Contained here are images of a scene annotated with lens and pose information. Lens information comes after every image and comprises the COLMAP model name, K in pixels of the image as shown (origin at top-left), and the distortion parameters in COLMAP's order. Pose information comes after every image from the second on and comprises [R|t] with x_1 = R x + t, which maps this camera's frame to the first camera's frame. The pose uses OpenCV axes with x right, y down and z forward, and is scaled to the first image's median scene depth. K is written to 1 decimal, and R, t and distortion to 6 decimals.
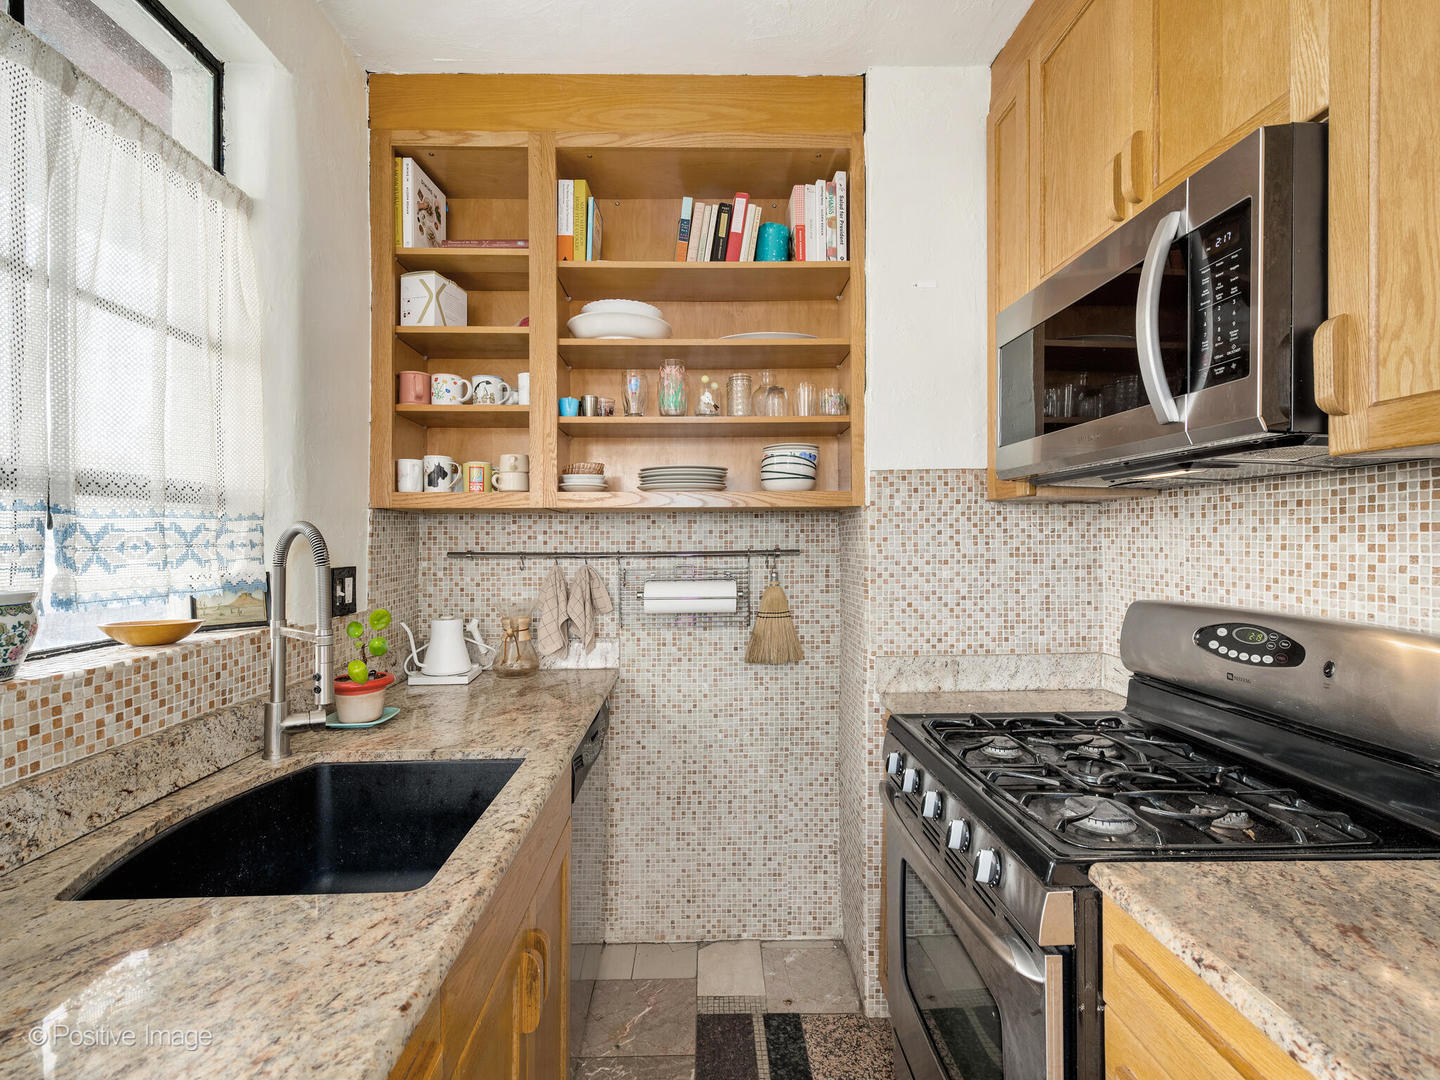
lens RADIAL K [[680.7, 0, 713.8], [0, 680.7, 545.5], [0, 0, 1]] dist [0.013403, -0.002821]
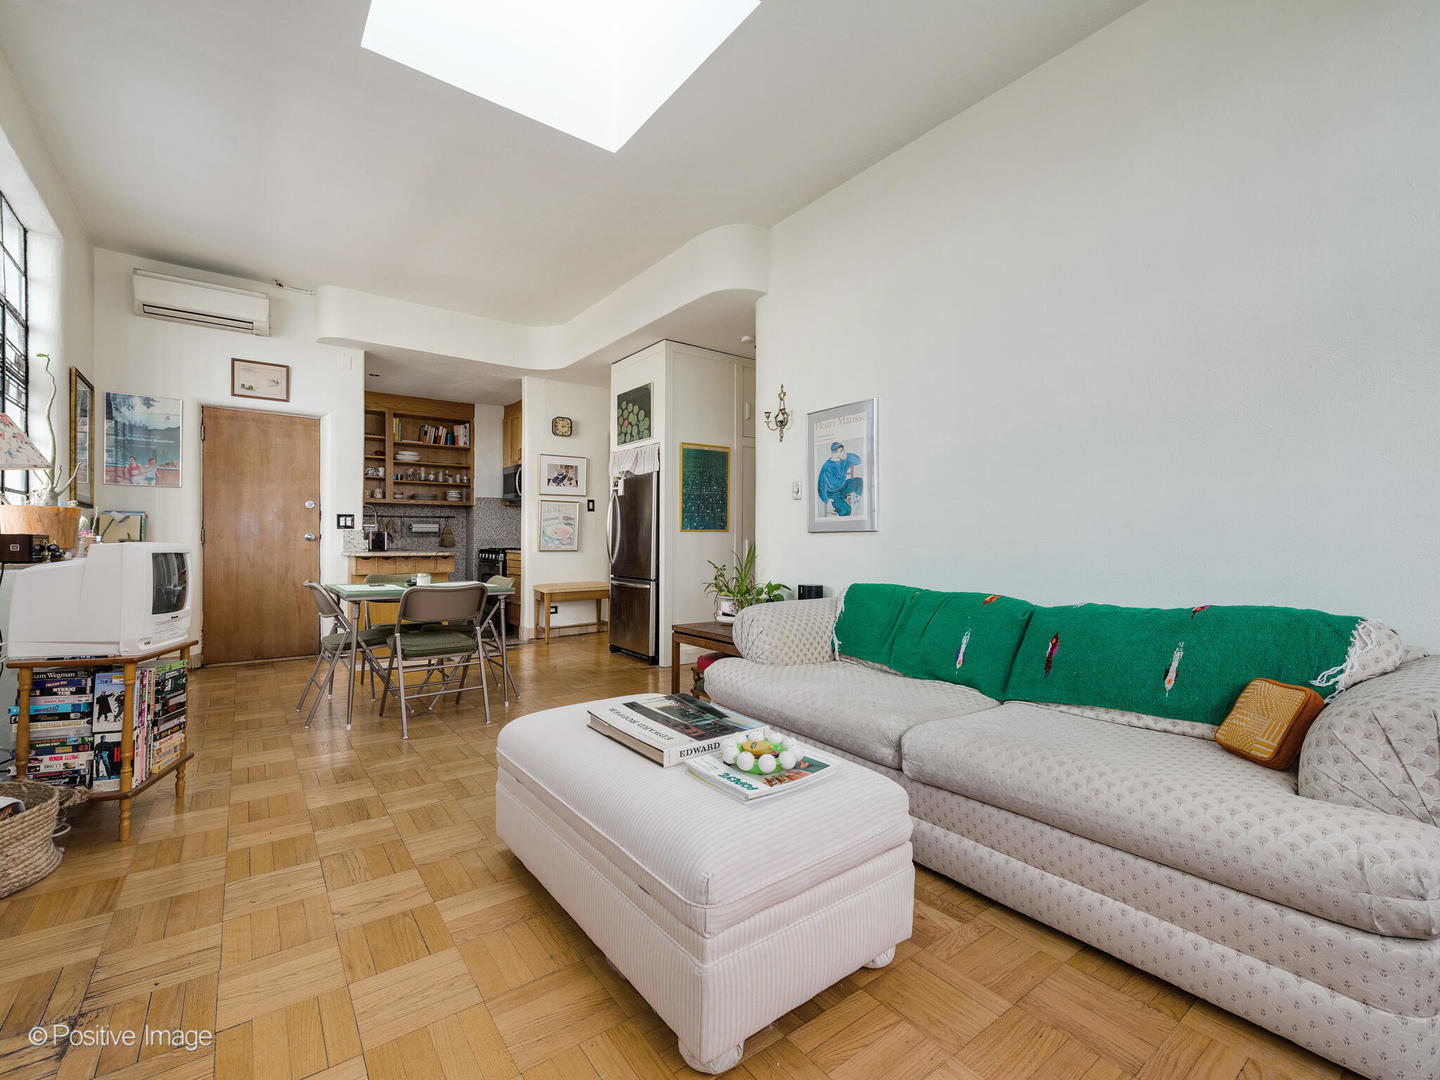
lens RADIAL K [[629.9, 0, 706.7], [0, 629.9, 535.0], [0, 0, 1]] dist [0.004269, -0.001585]
pose [[0.825644, 0.015243, 0.563986, -0.770223], [-0.005082, 0.999795, -0.019582, 0.189239], [-0.564169, 0.013302, 0.825552, -2.987063]]
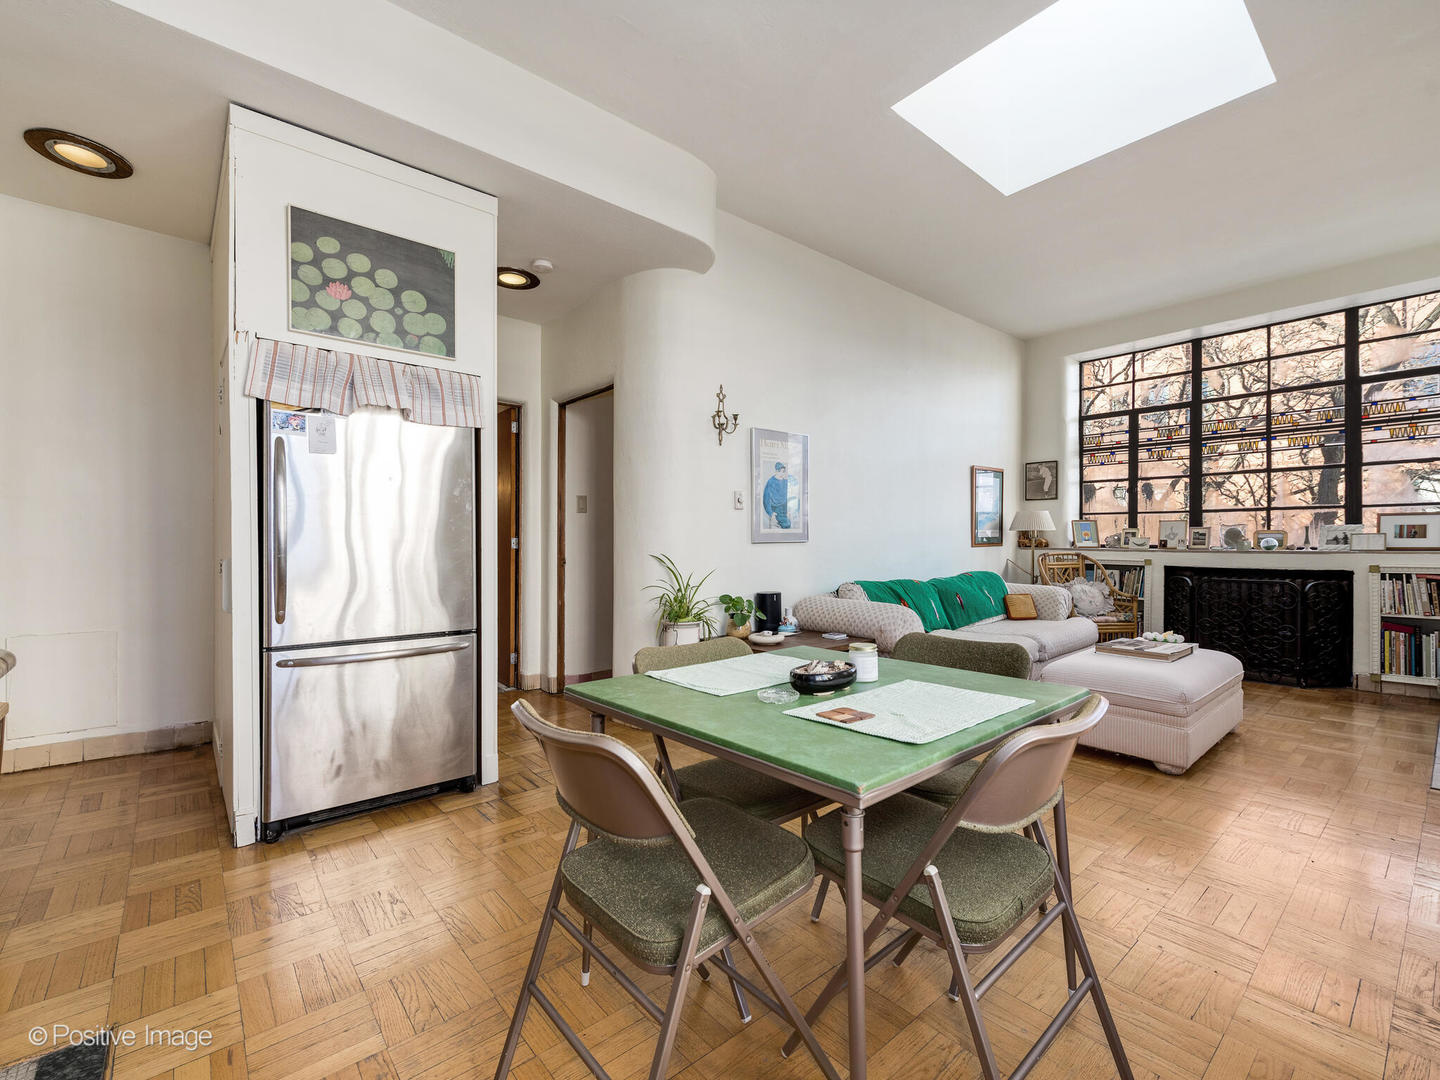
lens RADIAL K [[629.9, 0, 727.9], [0, 629.9, 543.1], [0, 0, 1]] dist [0.004269, -0.001585]
pose [[-0.623305, 0.000146, 0.781979, -0.937305], [0.006950, 0.999962, 0.005353, 0.135000], [-0.781948, 0.008771, -0.623282, -0.356640]]
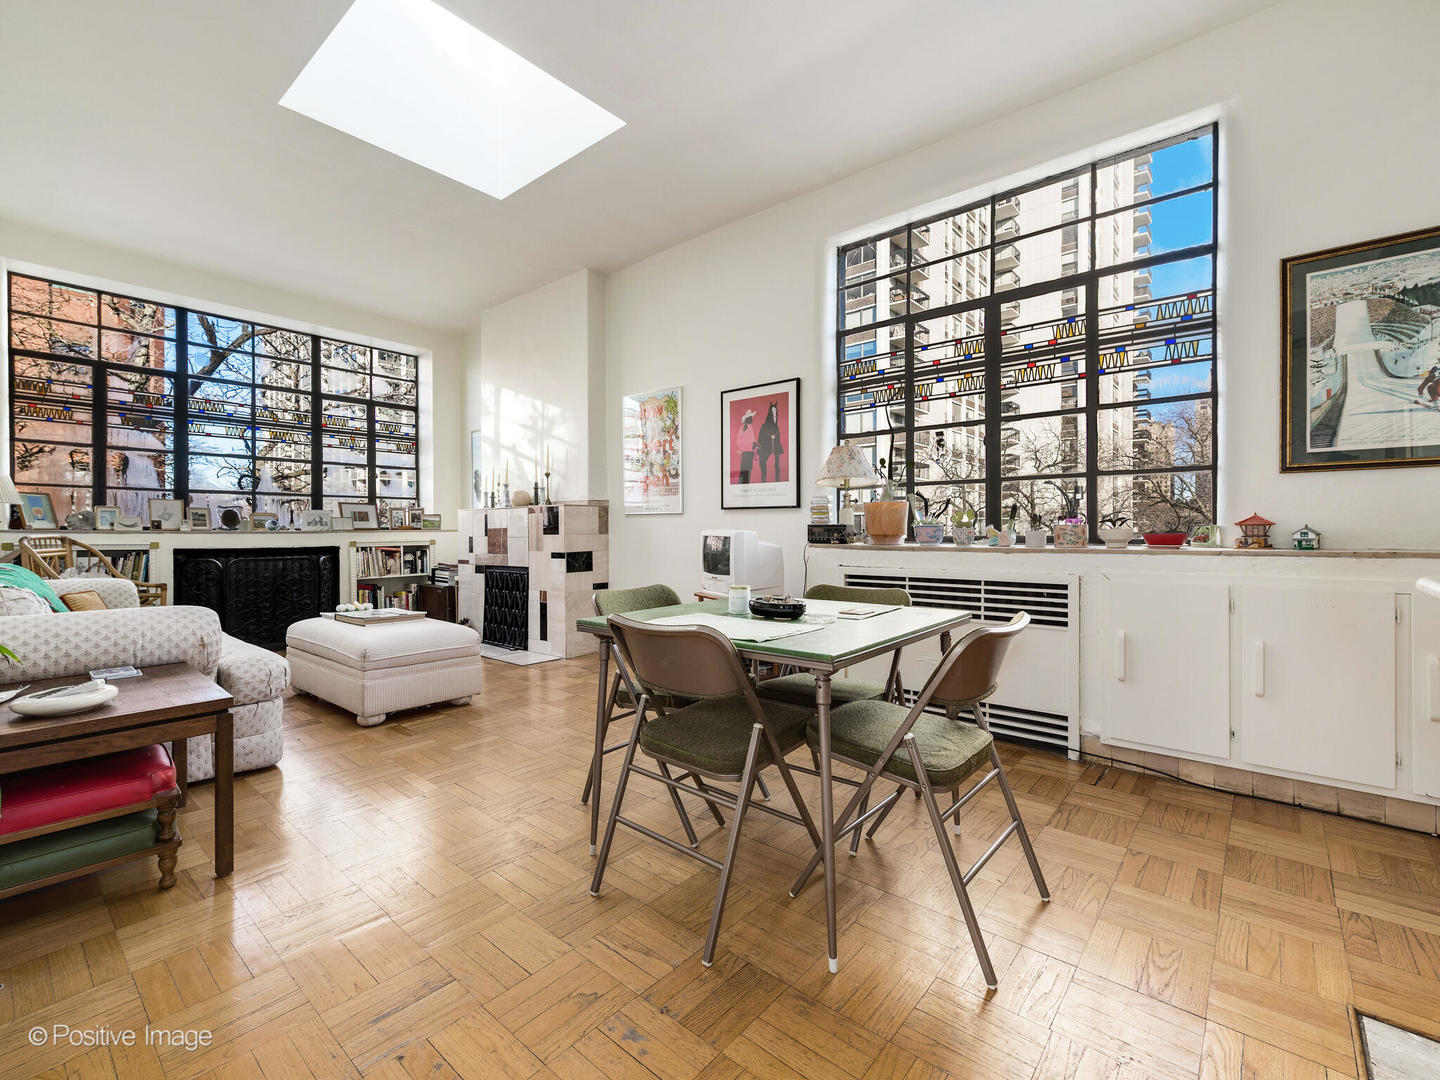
lens RADIAL K [[629.9, 0, 728.1], [0, 629.9, 535.7], [0, 0, 1]] dist [0.004269, -0.001585]
pose [[-0.674533, 0.008987, -0.738190, 0.371650], [0.000068, 0.999927, 0.012111, 0.179162], [0.738245, 0.008120, -0.674484, -0.266302]]
